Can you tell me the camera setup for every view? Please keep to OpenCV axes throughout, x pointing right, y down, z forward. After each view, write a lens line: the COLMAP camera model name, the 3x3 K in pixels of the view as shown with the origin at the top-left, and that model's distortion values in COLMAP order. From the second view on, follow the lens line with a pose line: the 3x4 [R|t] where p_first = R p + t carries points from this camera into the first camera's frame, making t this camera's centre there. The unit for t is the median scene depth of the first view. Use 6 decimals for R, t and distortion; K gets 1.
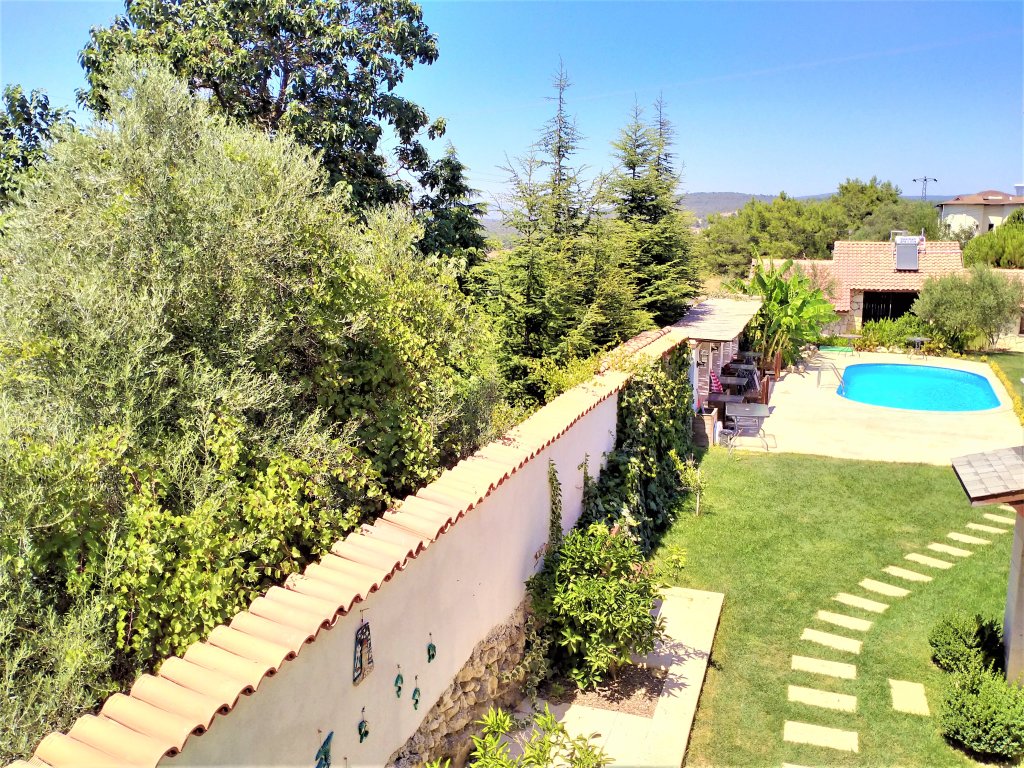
lens RADIAL K [[851.7, 0, 512.0], [0, 851.7, 384.0], [0, 0, 1]] dist [-0.004901, -0.006571]
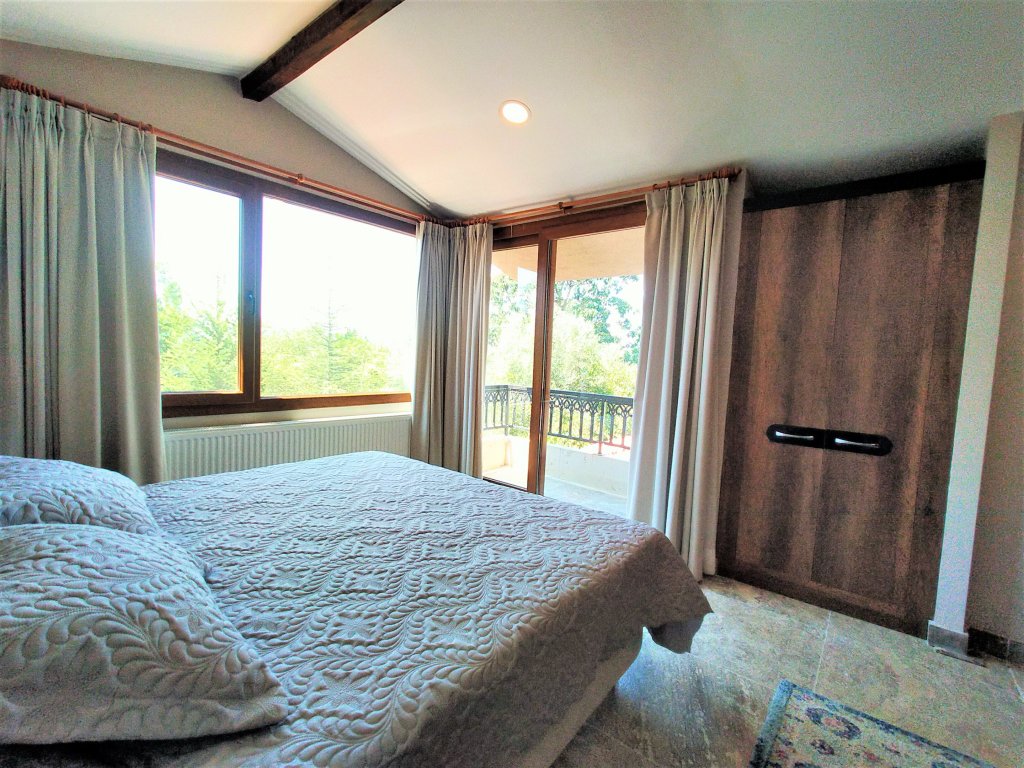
lens RADIAL K [[470.6, 0, 512.0], [0, 470.6, 384.0], [0, 0, 1]] dist [0.000055, 0.000158]
pose [[0.941462, 0.062902, -0.331198, 0.021547], [-0.106167, 0.987770, -0.114190, 0.054208], [0.319965, 0.142667, 0.936626, -0.203699]]
